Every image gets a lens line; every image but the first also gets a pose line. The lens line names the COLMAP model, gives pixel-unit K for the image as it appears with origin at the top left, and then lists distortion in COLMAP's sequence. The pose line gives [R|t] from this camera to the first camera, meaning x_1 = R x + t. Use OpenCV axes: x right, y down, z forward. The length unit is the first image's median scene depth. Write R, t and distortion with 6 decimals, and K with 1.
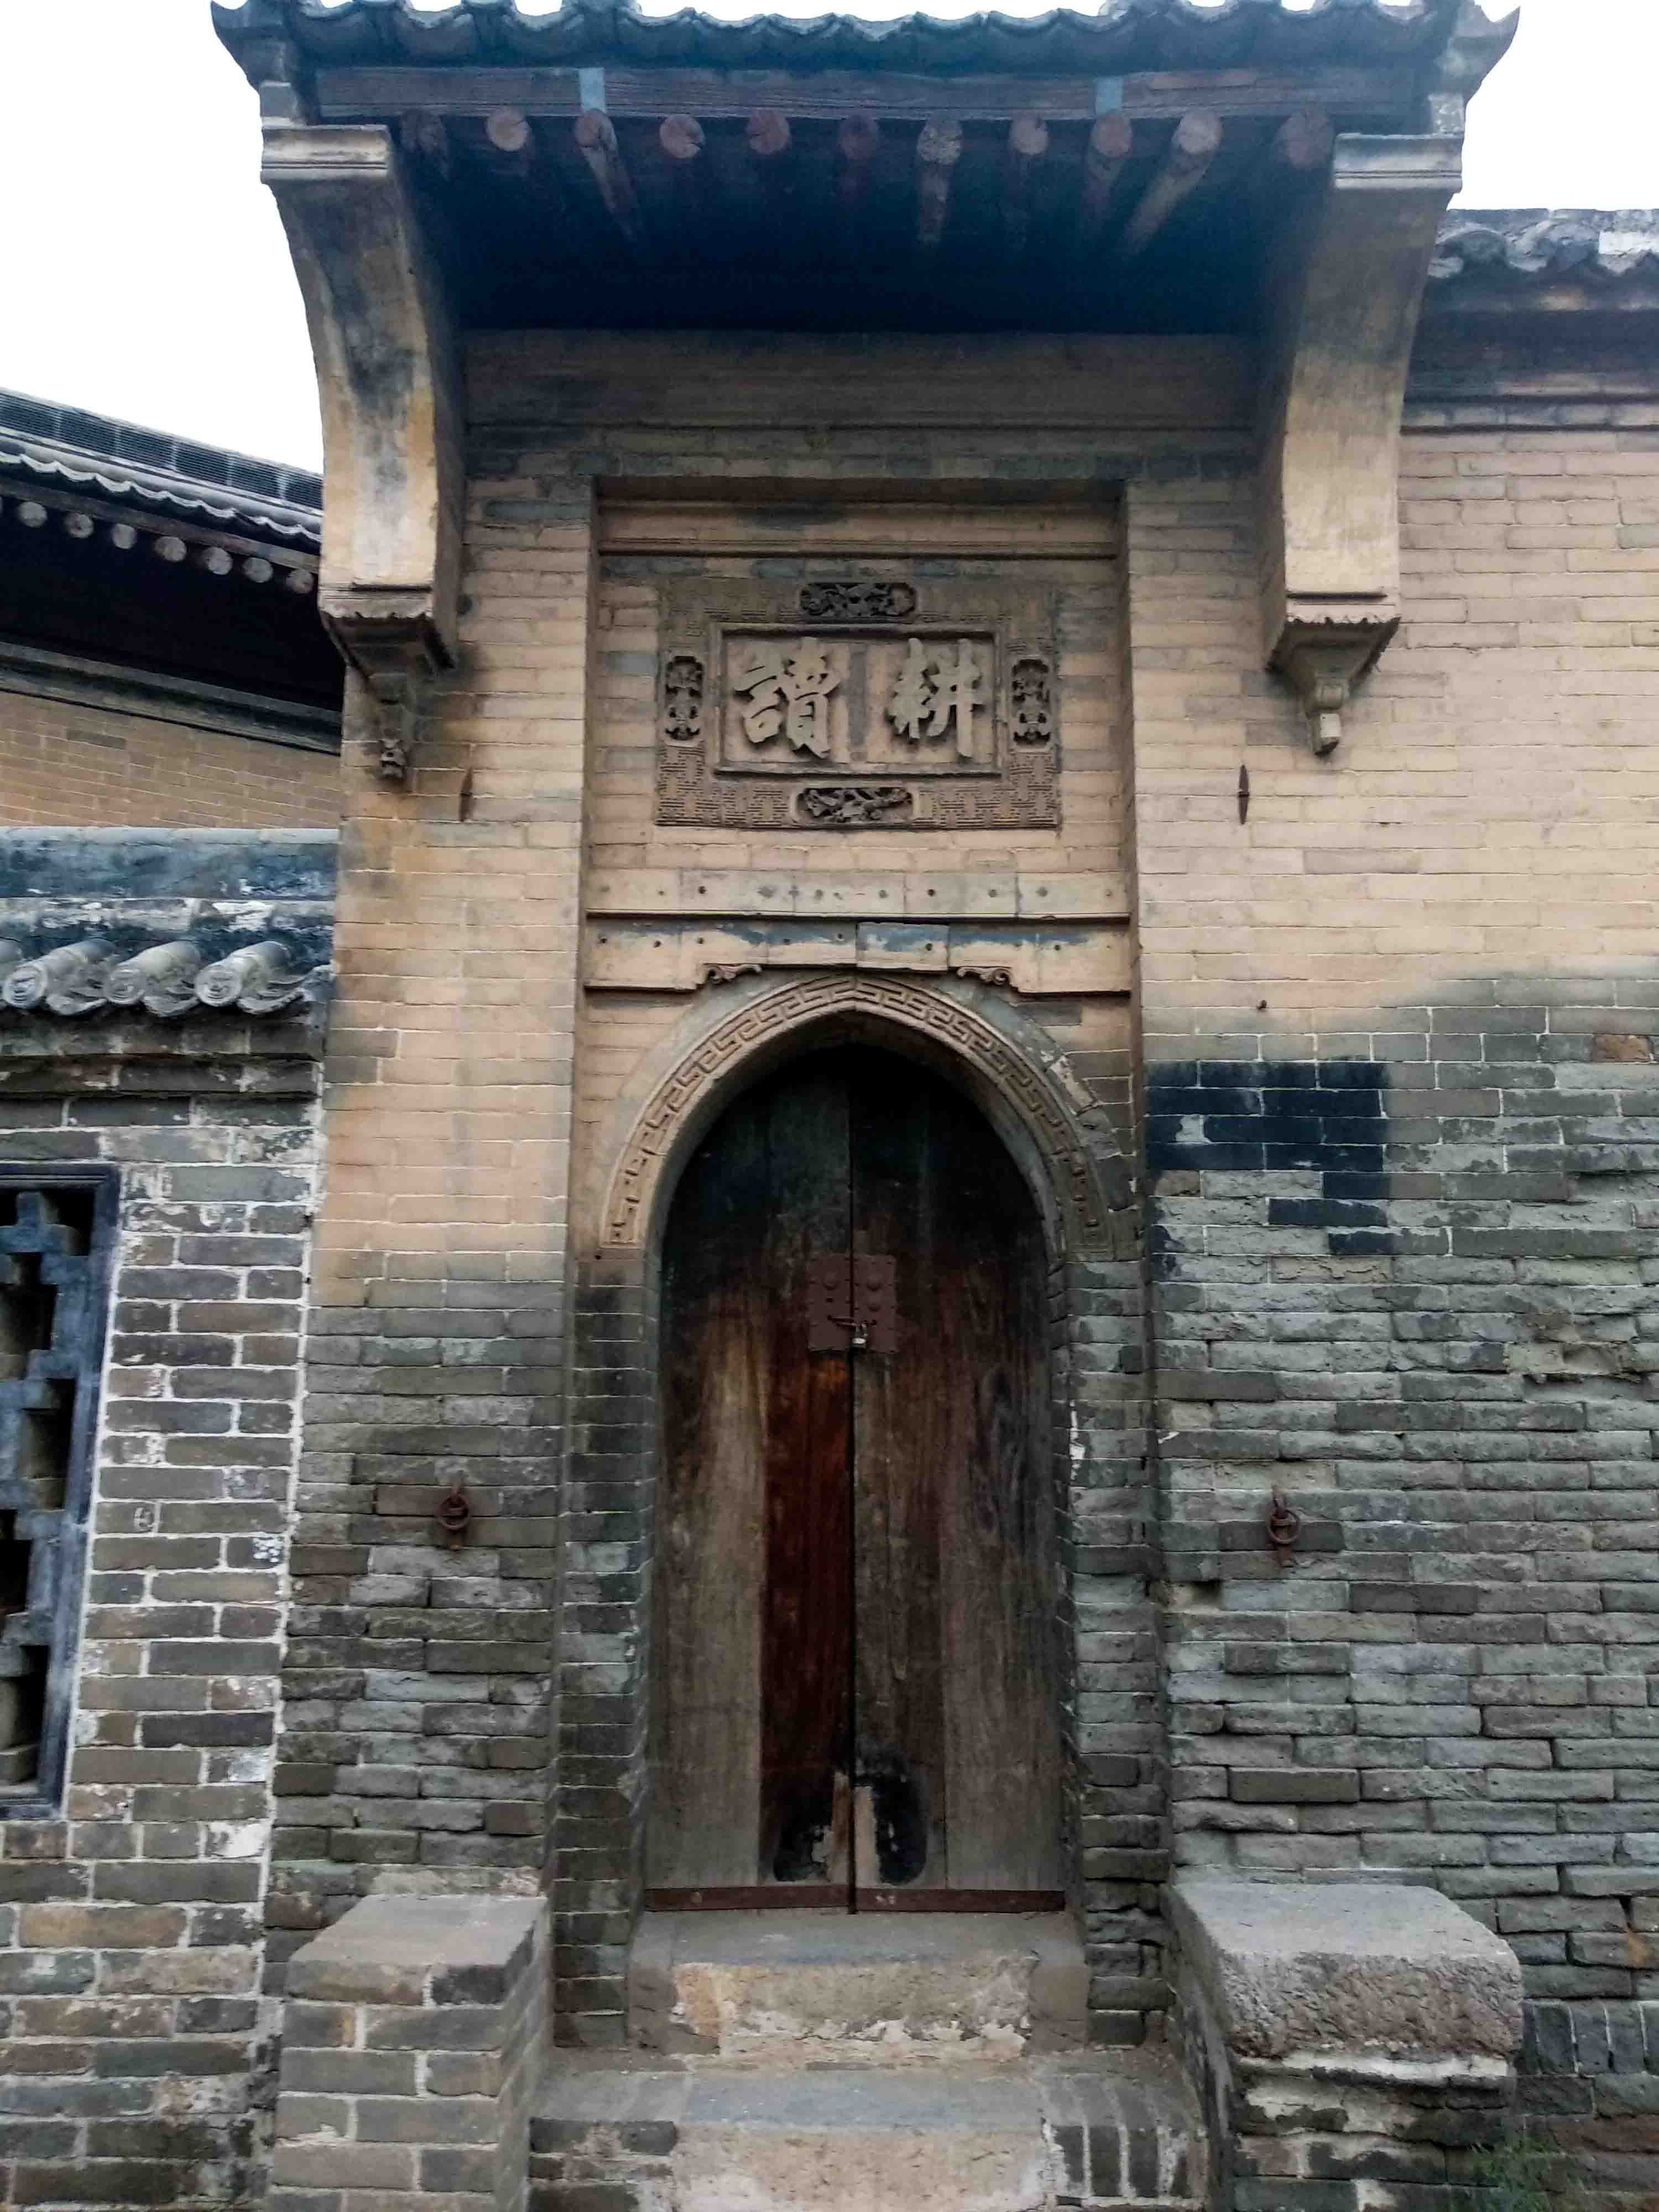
lens RADIAL K [[1729.9, 0, 829.5], [0, 1729.9, 1106.0], [0, 0, 1]] dist [0.055536, -0.079684]
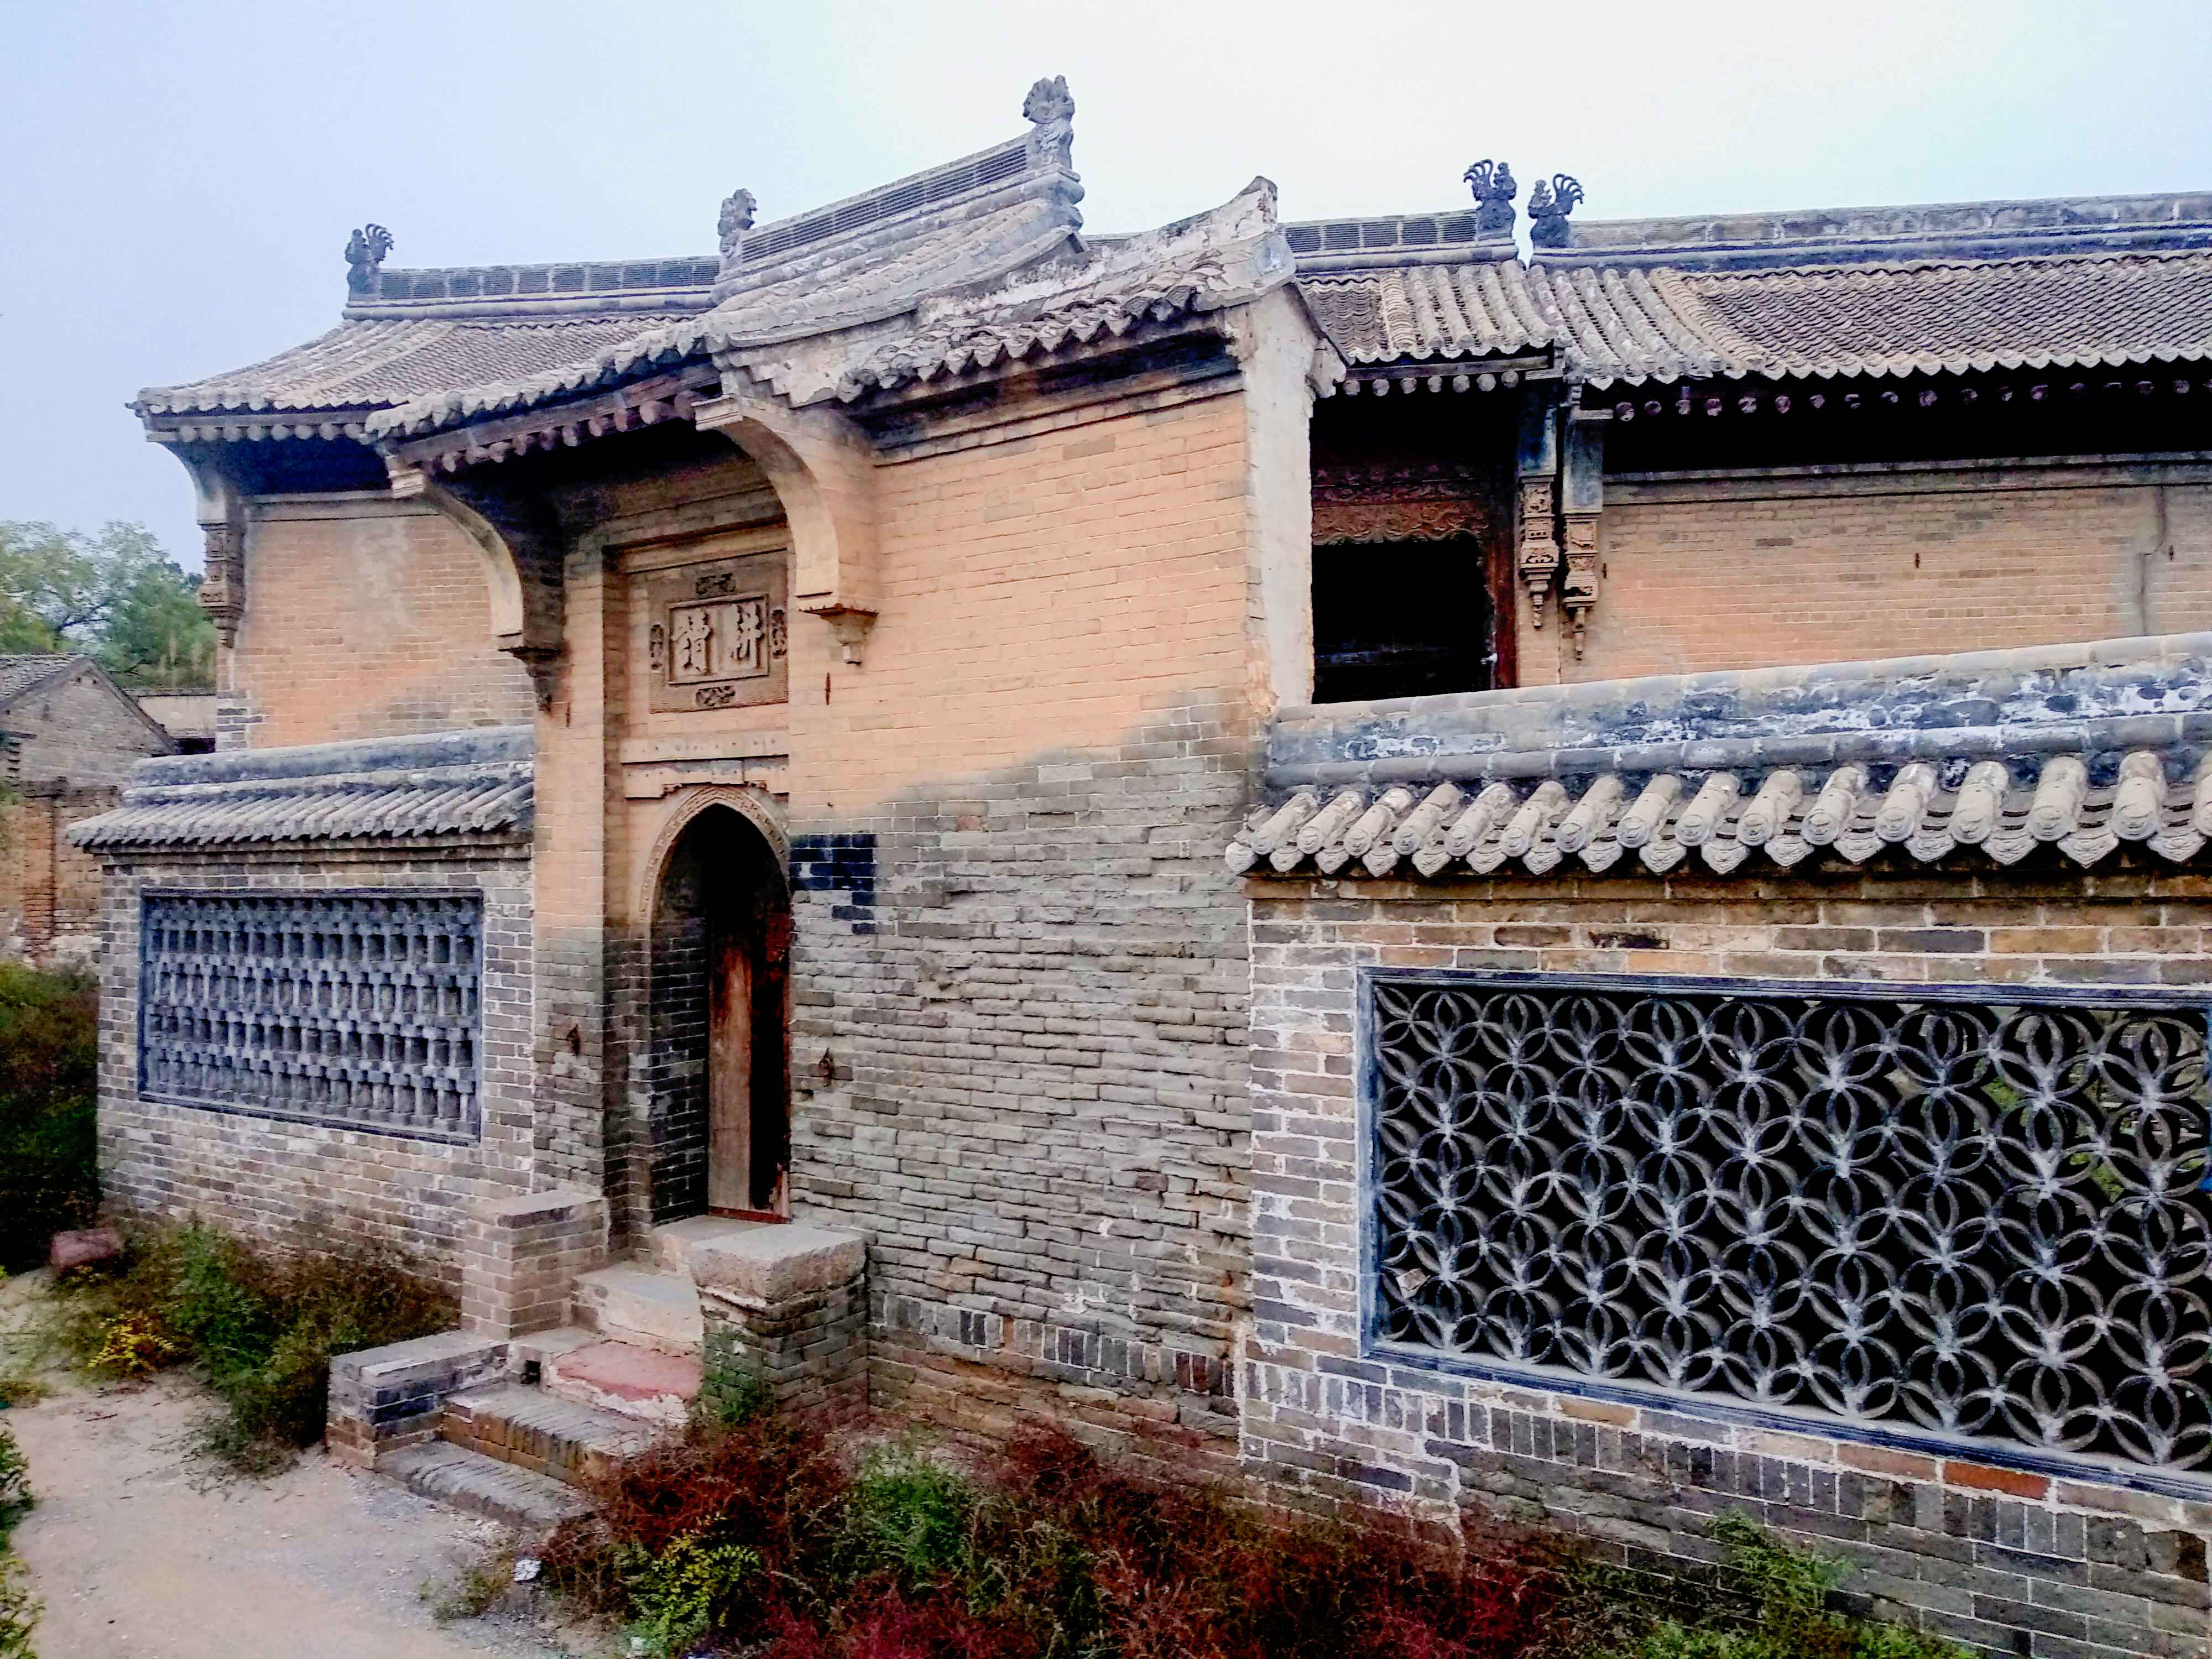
lens RADIAL K [[1729.9, 0, 1106.0], [0, 1729.9, 829.5], [0, 0, 1]] dist [0.055536, -0.079684]
pose [[0.802173, -0.018686, -0.596800, 1.673296], [0.126729, 0.982066, 0.139591, -0.265218], [0.583488, -0.187608, 0.790155, -0.355101]]
